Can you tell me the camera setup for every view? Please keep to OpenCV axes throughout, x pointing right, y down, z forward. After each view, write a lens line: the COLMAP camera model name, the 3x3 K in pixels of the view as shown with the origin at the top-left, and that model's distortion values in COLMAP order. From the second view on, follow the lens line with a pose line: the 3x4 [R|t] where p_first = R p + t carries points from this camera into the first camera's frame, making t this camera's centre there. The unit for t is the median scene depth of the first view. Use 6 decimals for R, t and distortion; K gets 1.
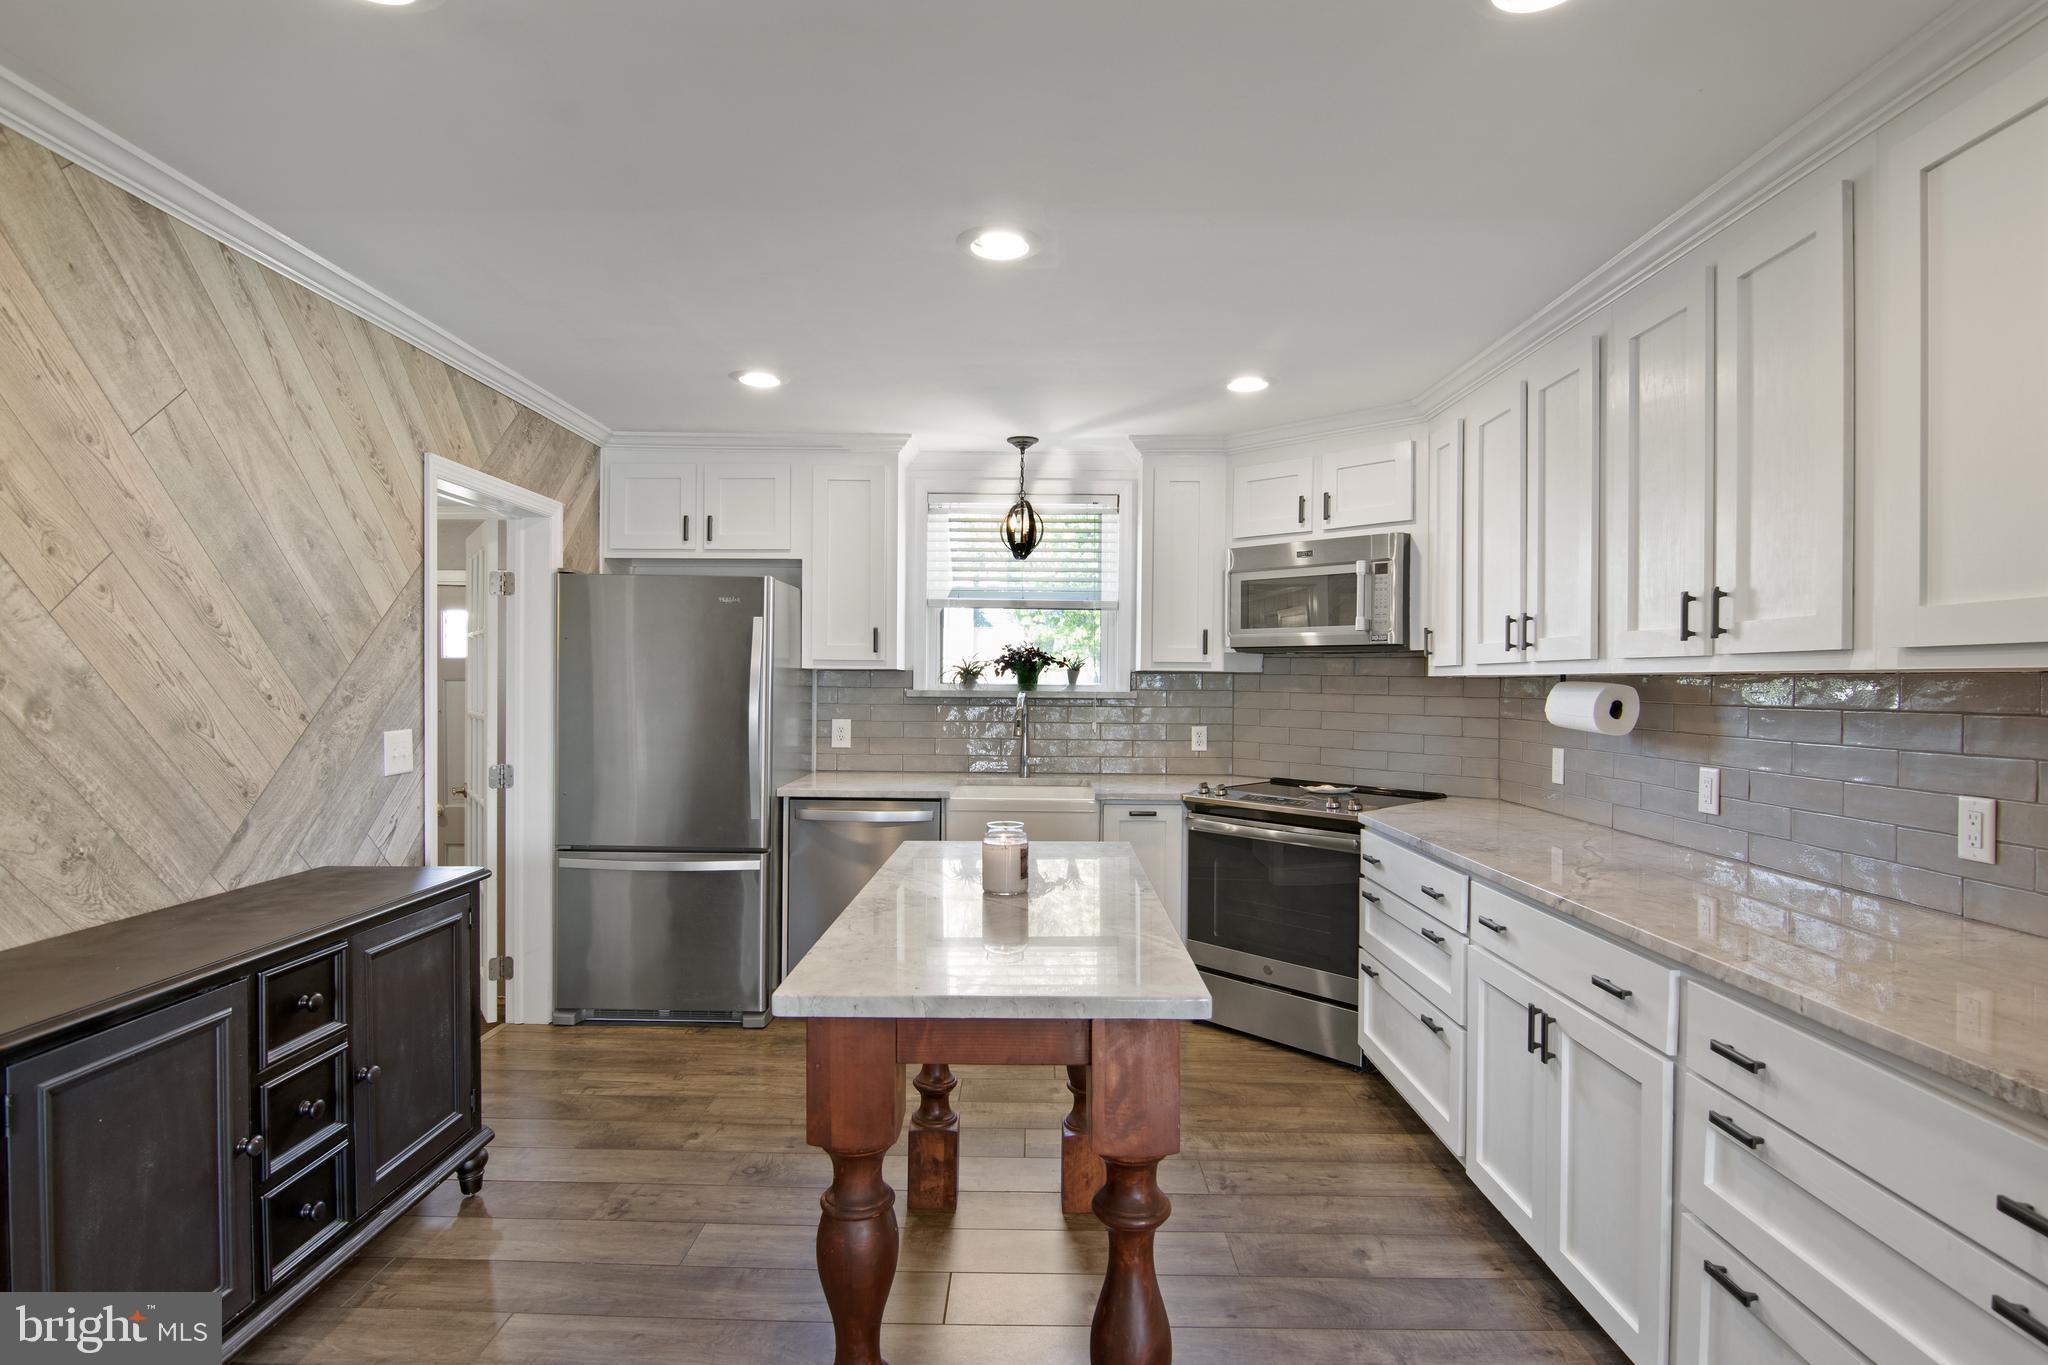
lens RADIAL K [[1057.4, 0, 1017.1], [0, 1057.4, 680.5], [0, 0, 1]] dist [-0.005371, -0.012344]
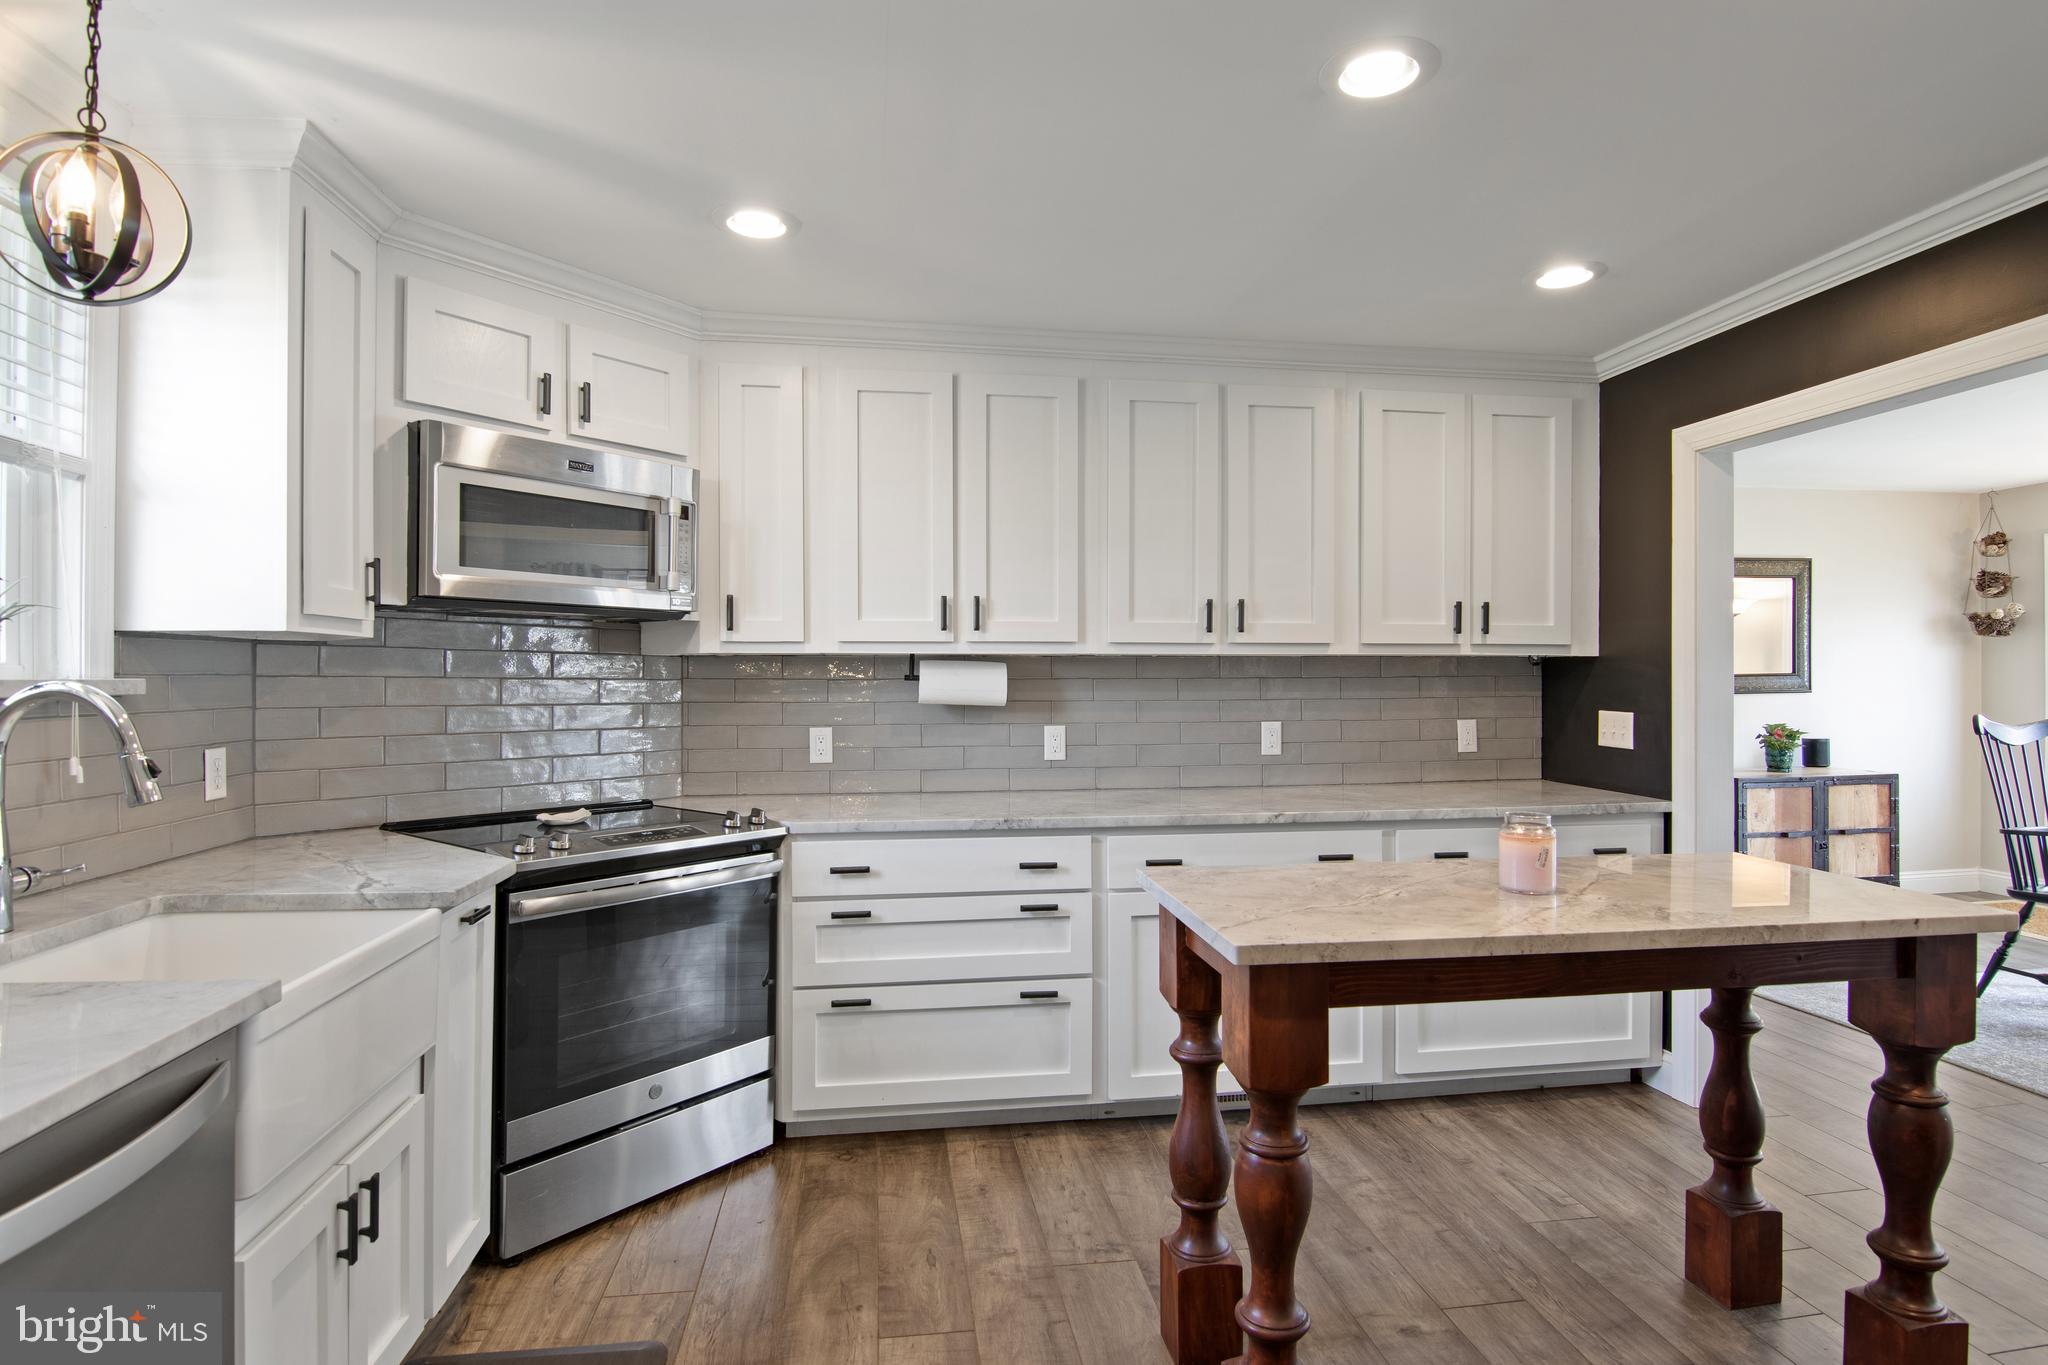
lens RADIAL K [[1057.4, 0, 1025.7], [0, 1057.4, 672.7], [0, 0, 1]] dist [-0.005371, -0.012344]
pose [[-0.169181, -0.004916, 0.985573, -0.478913], [-0.001361, 0.999988, 0.004754, 0.007079], [-0.985584, -0.000537, -0.169186, 0.922841]]
